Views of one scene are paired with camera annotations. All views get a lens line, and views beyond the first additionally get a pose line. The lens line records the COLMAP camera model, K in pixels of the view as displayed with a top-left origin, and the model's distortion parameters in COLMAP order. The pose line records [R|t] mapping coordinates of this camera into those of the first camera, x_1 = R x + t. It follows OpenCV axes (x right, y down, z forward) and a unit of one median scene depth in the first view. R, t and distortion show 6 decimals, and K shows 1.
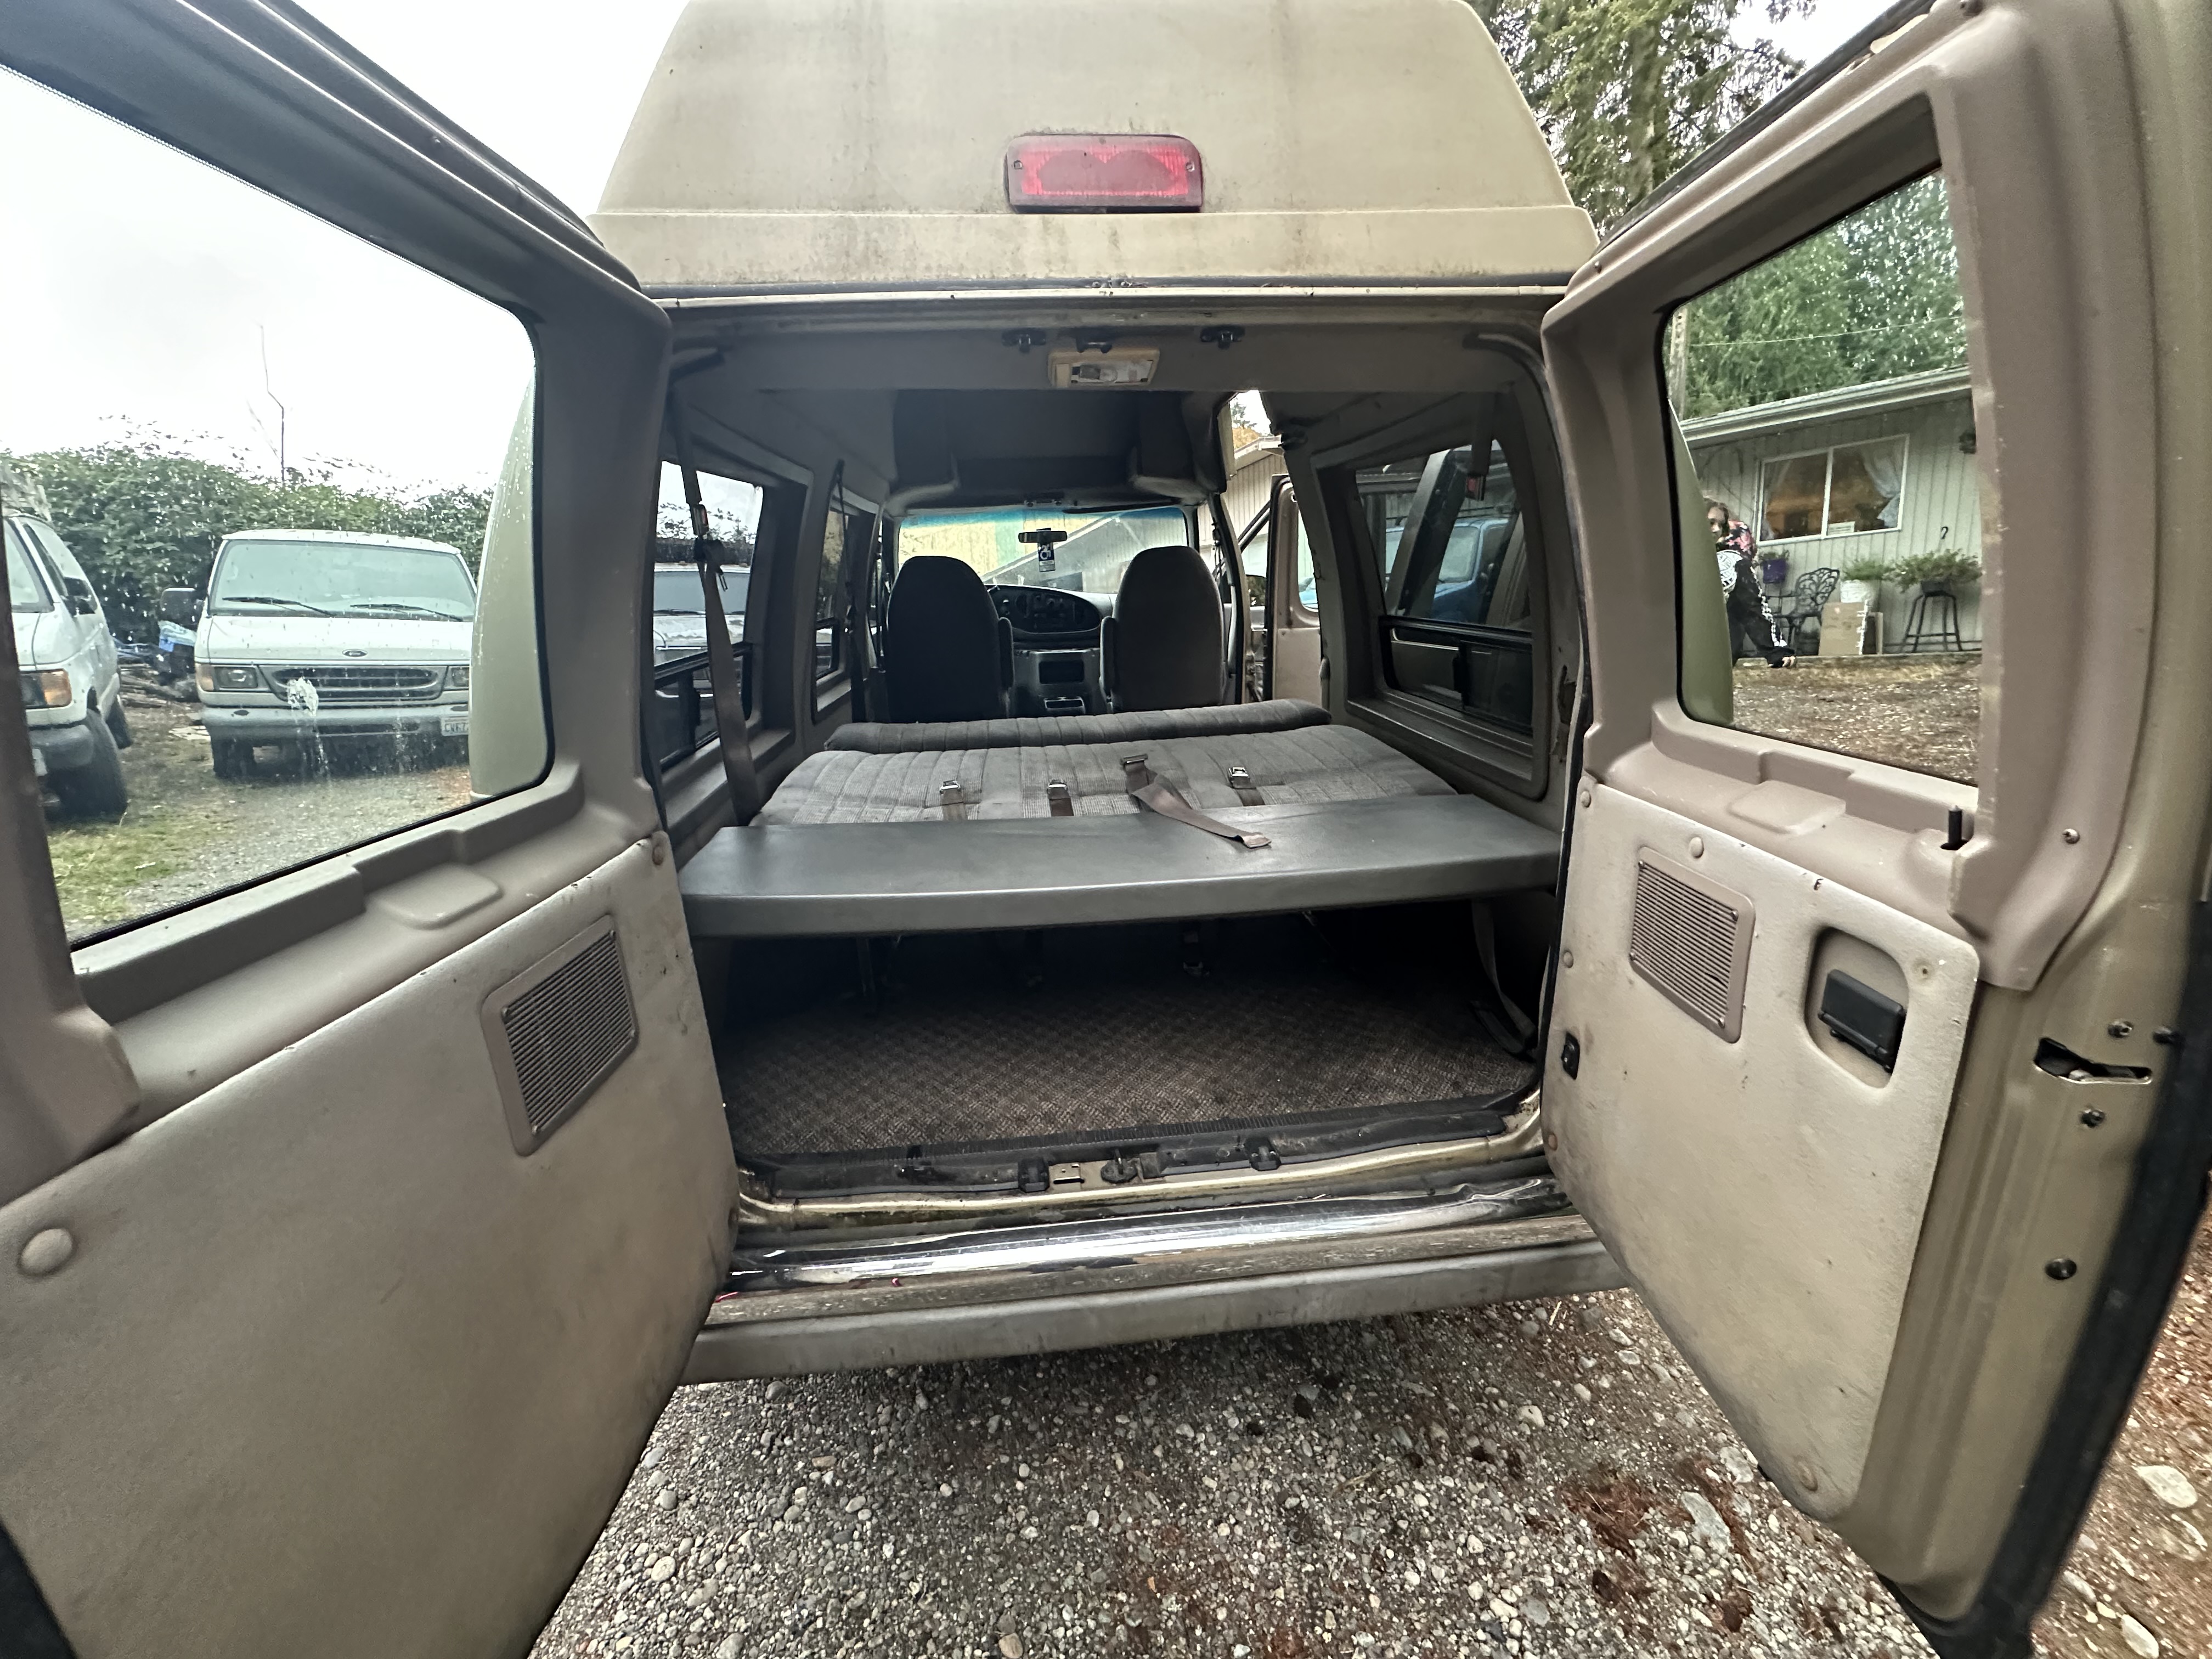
lens RADIAL K [[888.9, 0, 1106.0], [0, 888.9, 829.5], [0, 0, 1]] dist [0.001000, 0.000051]
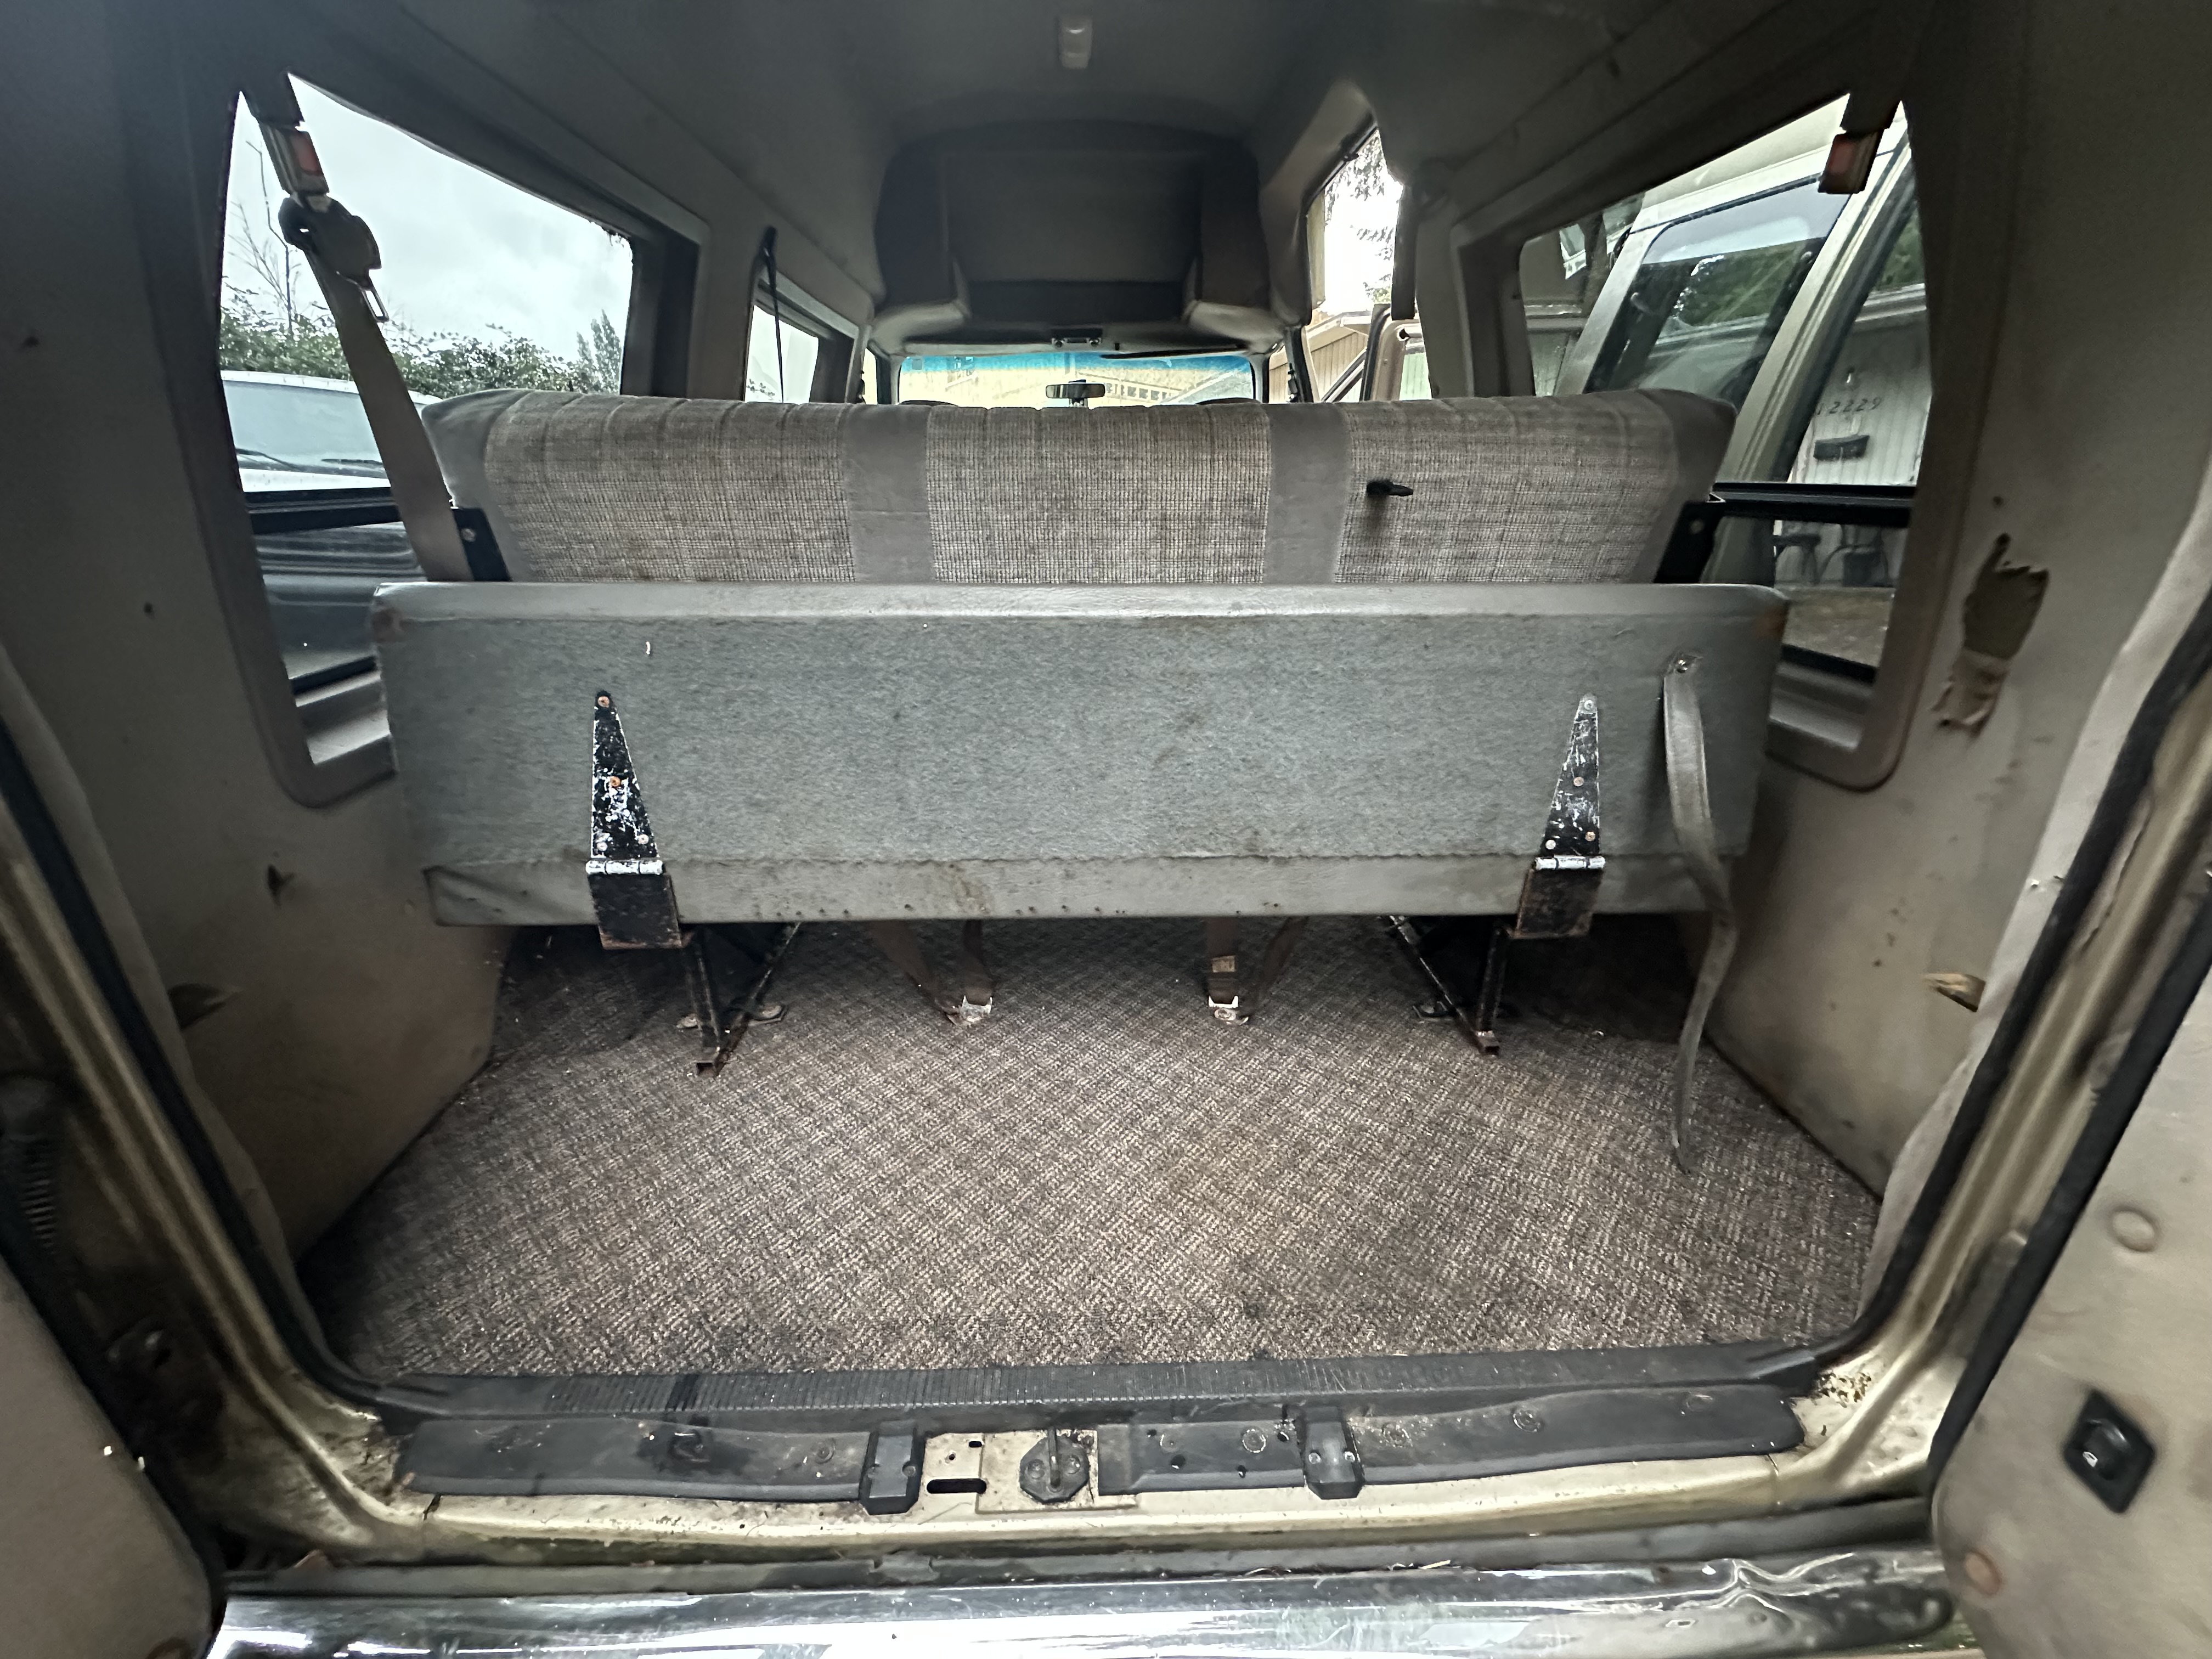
lens RADIAL K [[888.9, 0, 1106.0], [0, 888.9, 829.5], [0, 0, 1]] dist [0.001000, 0.000051]
pose [[0.997510, 0.055439, -0.043594, 0.045059], [-0.050804, 0.993582, 0.101066, -0.046368], [0.048917, -0.098600, 0.993924, 0.487304]]
